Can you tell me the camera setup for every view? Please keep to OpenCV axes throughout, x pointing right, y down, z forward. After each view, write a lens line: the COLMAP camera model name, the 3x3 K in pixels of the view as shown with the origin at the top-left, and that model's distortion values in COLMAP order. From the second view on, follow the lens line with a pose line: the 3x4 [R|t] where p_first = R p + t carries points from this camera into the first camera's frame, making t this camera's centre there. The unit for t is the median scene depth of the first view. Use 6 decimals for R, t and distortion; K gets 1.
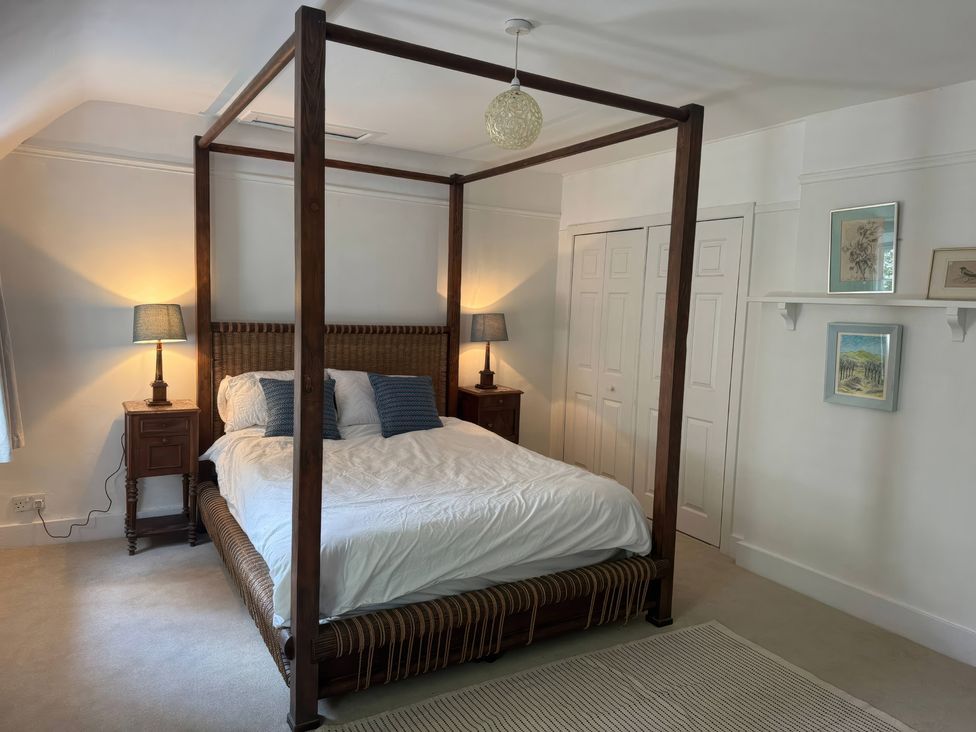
lens RADIAL K [[701.1, 0, 489.4], [0, 701.1, 357.1], [0, 0, 1]] dist [0.192530, -0.132830]
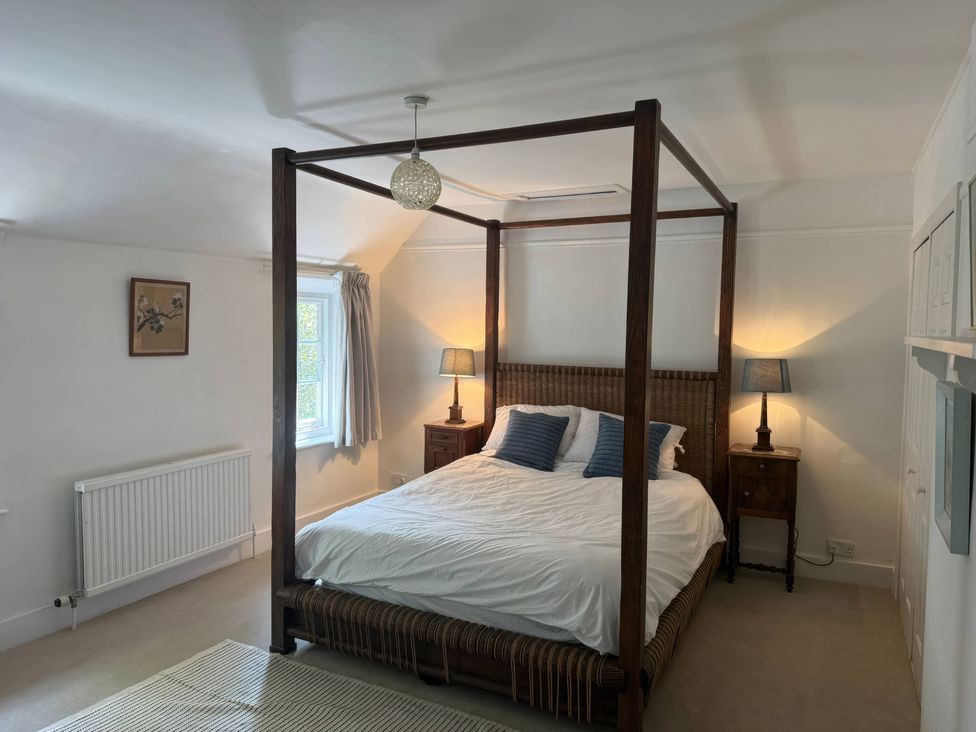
lens RADIAL K [[673.5, 0, 483.5], [0, 673.5, 369.3], [0, 0, 1]] dist [0.087923, -0.108750]
pose [[0.533102, 0.021923, -0.845767, 0.628794], [-0.069721, 0.997402, -0.018092, -0.014903], [0.843174, 0.068613, 0.533245, 0.365300]]
